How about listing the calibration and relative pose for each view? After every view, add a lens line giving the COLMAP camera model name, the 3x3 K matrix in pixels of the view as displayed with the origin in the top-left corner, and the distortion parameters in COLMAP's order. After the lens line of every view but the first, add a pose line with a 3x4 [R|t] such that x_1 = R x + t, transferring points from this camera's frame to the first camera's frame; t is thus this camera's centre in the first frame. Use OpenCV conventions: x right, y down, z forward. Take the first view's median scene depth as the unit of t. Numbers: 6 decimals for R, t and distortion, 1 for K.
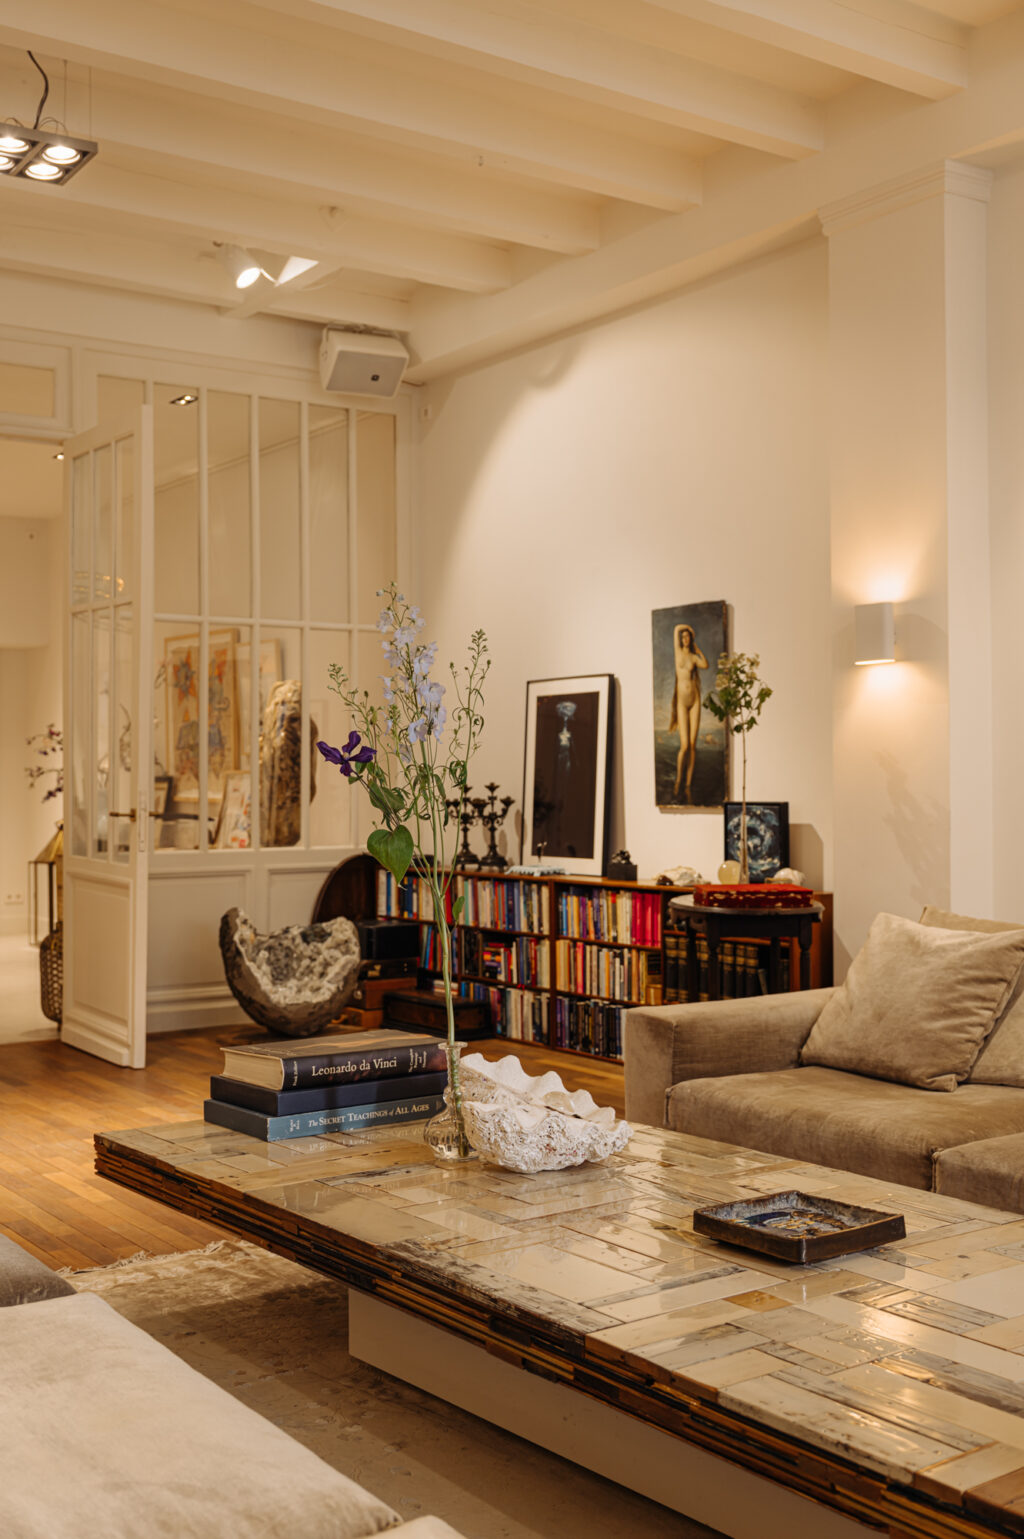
lens RADIAL K [[1689.7, 0, 507.9], [0, 1689.7, 765.0], [0, 0, 1]] dist [0.015188, 0.000000]
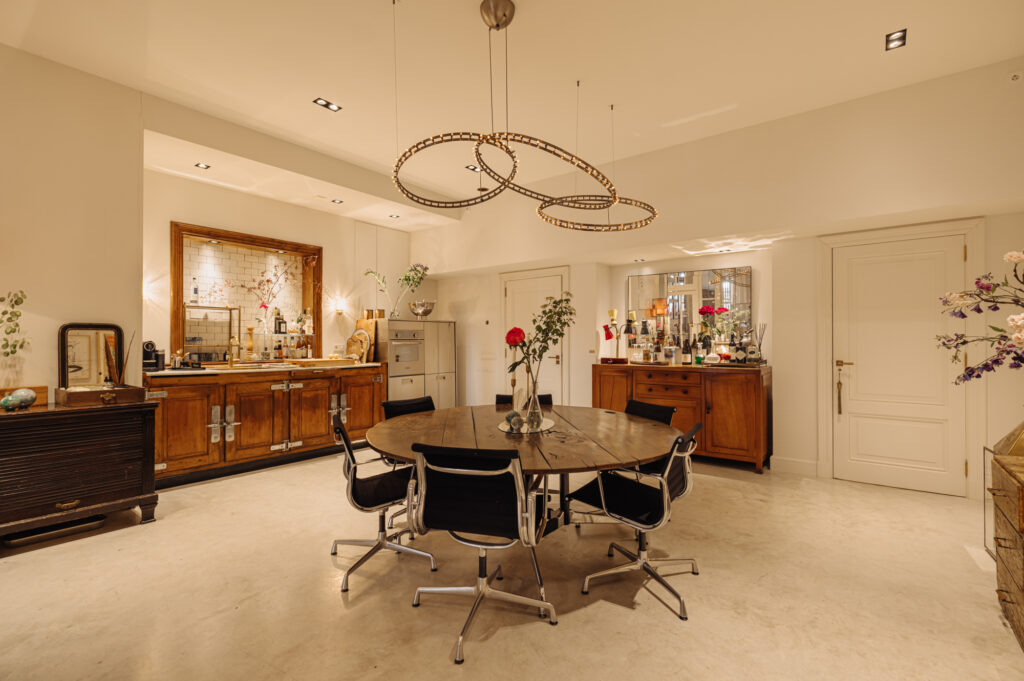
lens RADIAL K [[473.6, 0, 514.8], [0, 473.6, 341.2], [0, 0, 1]] dist [0.002373, -0.000162]
pose [[0.299575, 0.003607, -0.954066, -0.195463], [0.008727, 0.999941, 0.006520, 0.001774], [0.954033, -0.010279, 0.299526, 1.070499]]
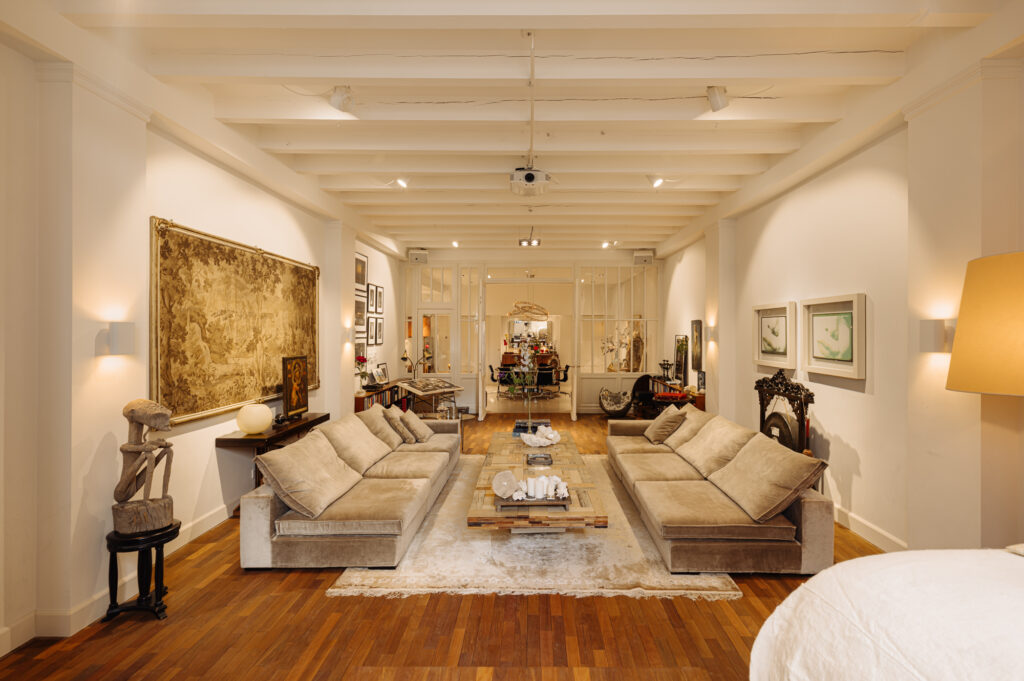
lens RADIAL K [[501.0, 0, 537.7], [0, 501.0, 330.4], [0, 0, 1]] dist [-0.002742, -0.000400]
pose [[0.826146, 0.004456, -0.563438, 0.412526], [0.001343, 0.999950, 0.009878, -0.073320], [0.563454, -0.008918, 0.826099, -0.172183]]
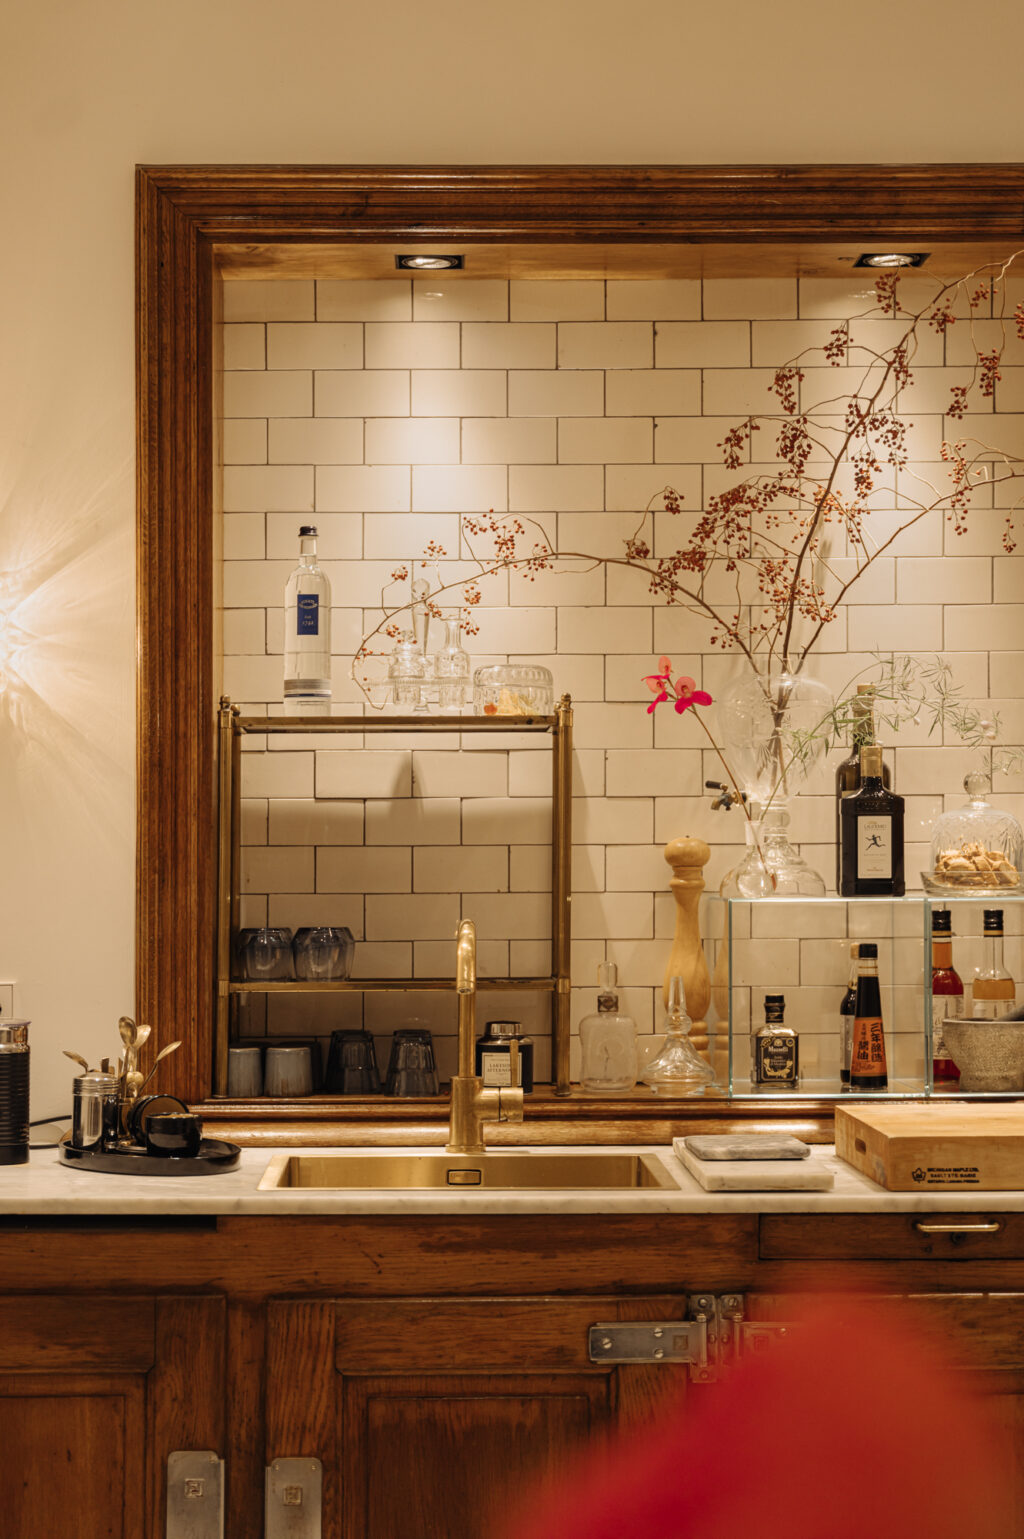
lens RADIAL K [[2957.0, 0, 484.6], [0, 2957.0, 821.9], [0, 0, 1]] dist [0.106913, 0.000000]
pose [[-0.554795, -0.001906, -0.831985, -0.447645], [0.019389, 0.999696, -0.015219, -0.013683], [0.831761, -0.024575, -0.554589, 1.199342]]
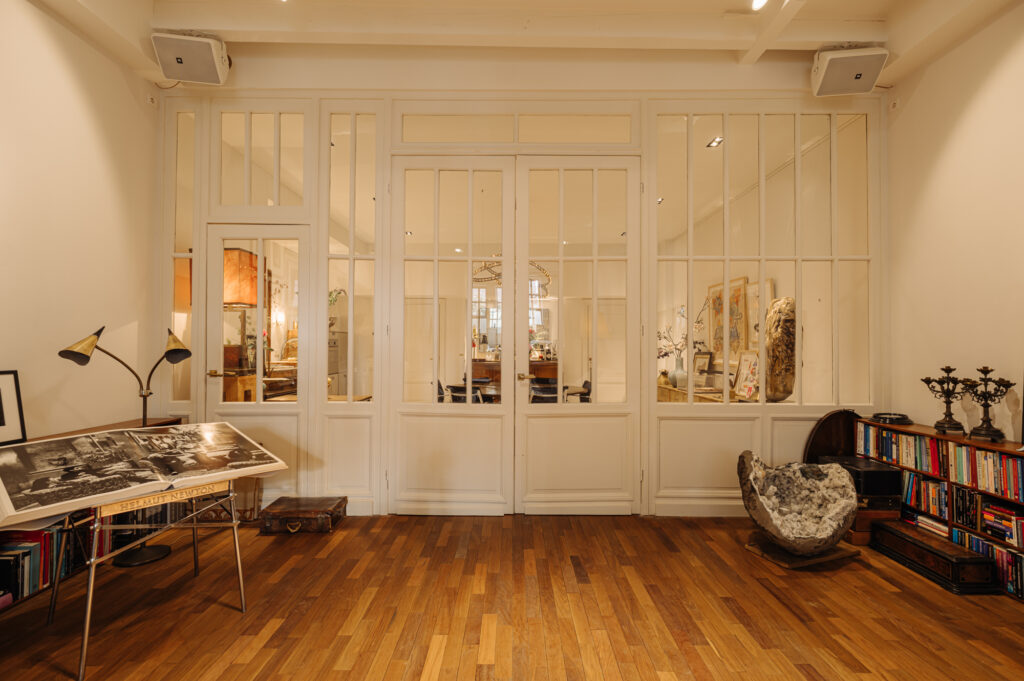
lens RADIAL K [[473.6, 0, 509.8], [0, 473.6, 340.5], [0, 0, 1]] dist [0.002373, -0.000162]
pose [[0.817598, -0.000558, -0.575790, -0.091683], [-0.003014, 0.999982, -0.005248, -0.005389], [0.575782, 0.006026, 0.817581, 0.528618]]
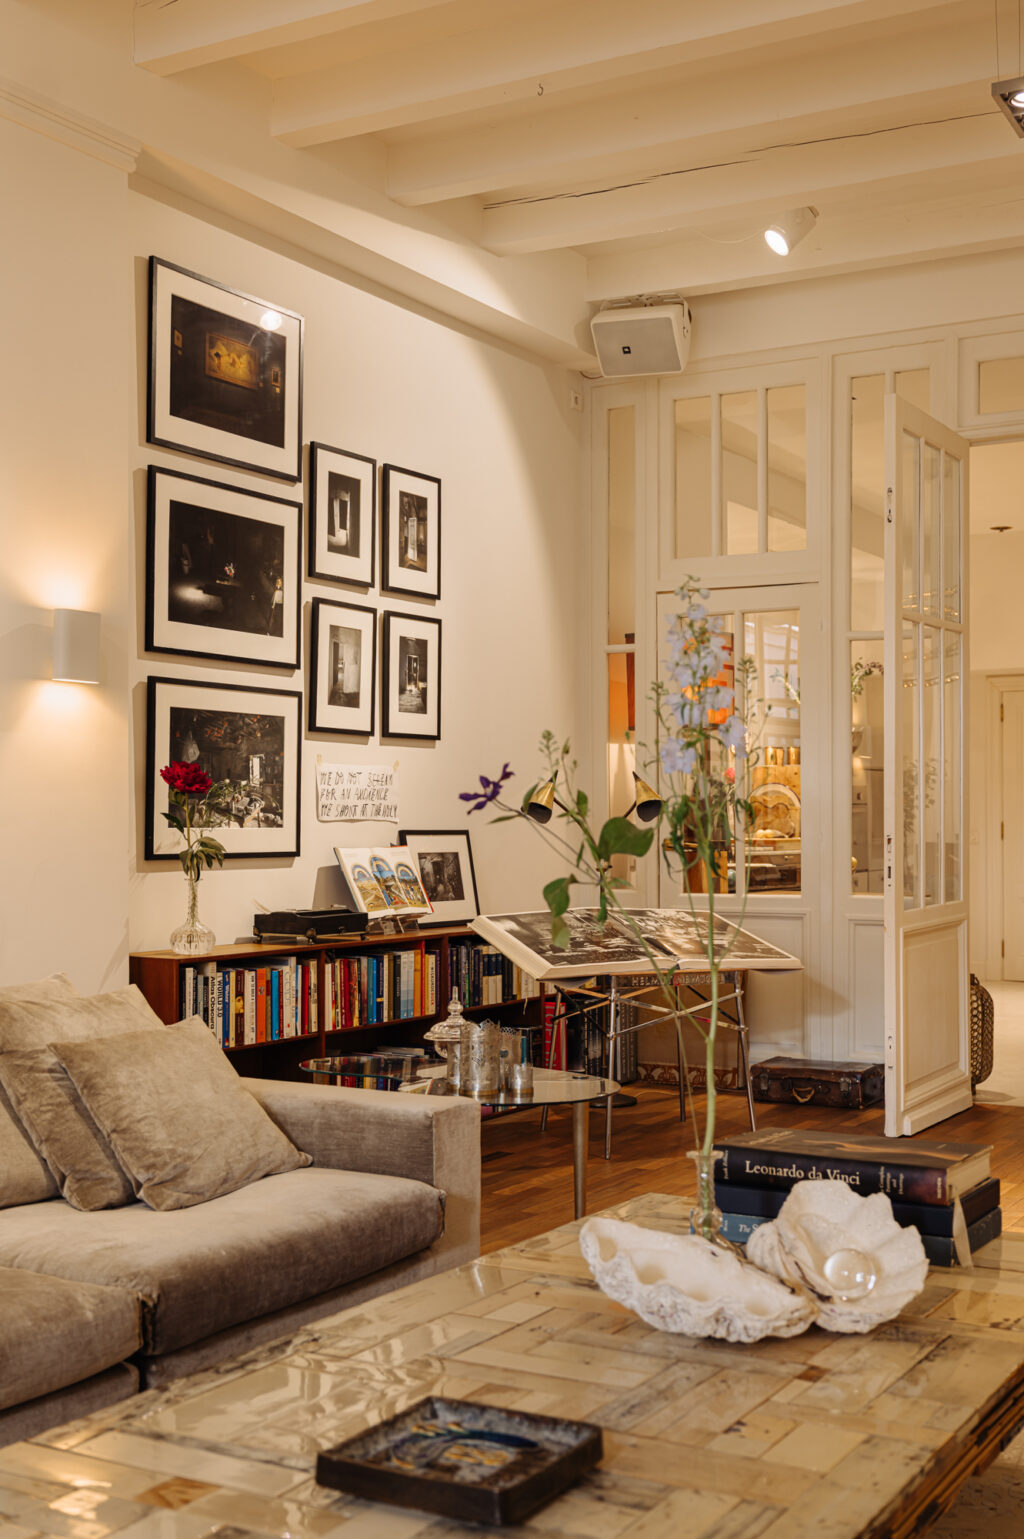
lens RADIAL K [[1784.1, 0, 559.4], [0, 1784.1, 810.1], [0, 0, 1]] dist [-0.010346, 0.000000]
pose [[0.427136, -0.000266, -0.904187, 0.297475], [0.007748, 0.999964, 0.003366, 0.001000], [0.904154, -0.008443, 0.427123, 0.252388]]
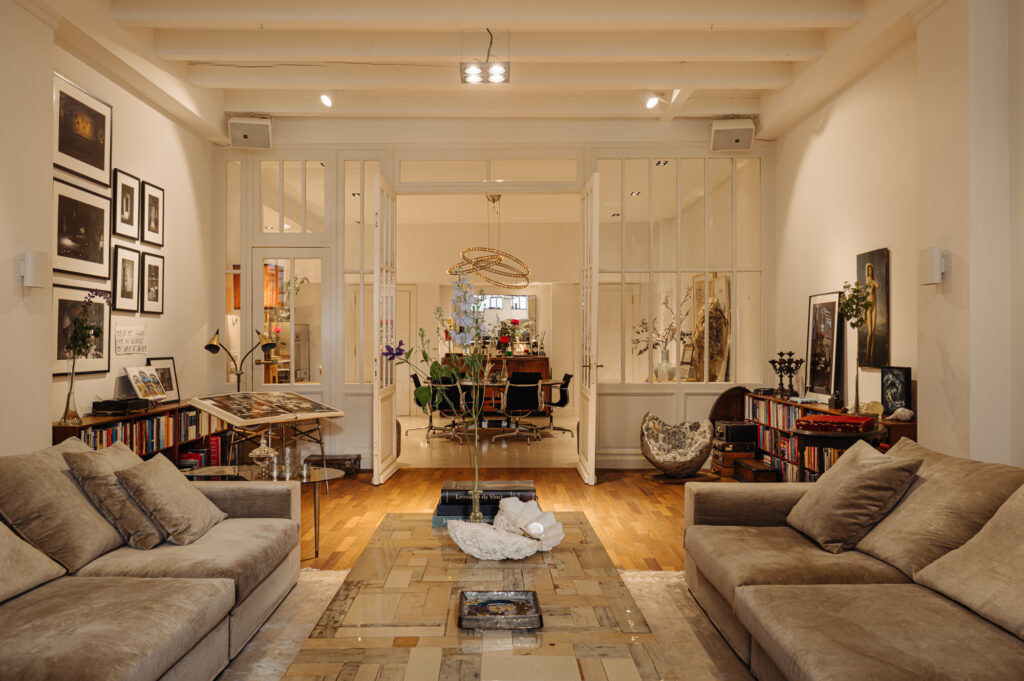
lens RADIAL K [[803.8, 0, 503.1], [0, 803.8, 335.5], [0, 0, 1]] dist [0.000097, 0.004817]
pose [[0.819282, 0.000388, -0.573390, 0.238399], [0.002839, 0.999985, 0.004734, -0.012101], [0.573383, -0.005507, 0.819269, 0.096148]]
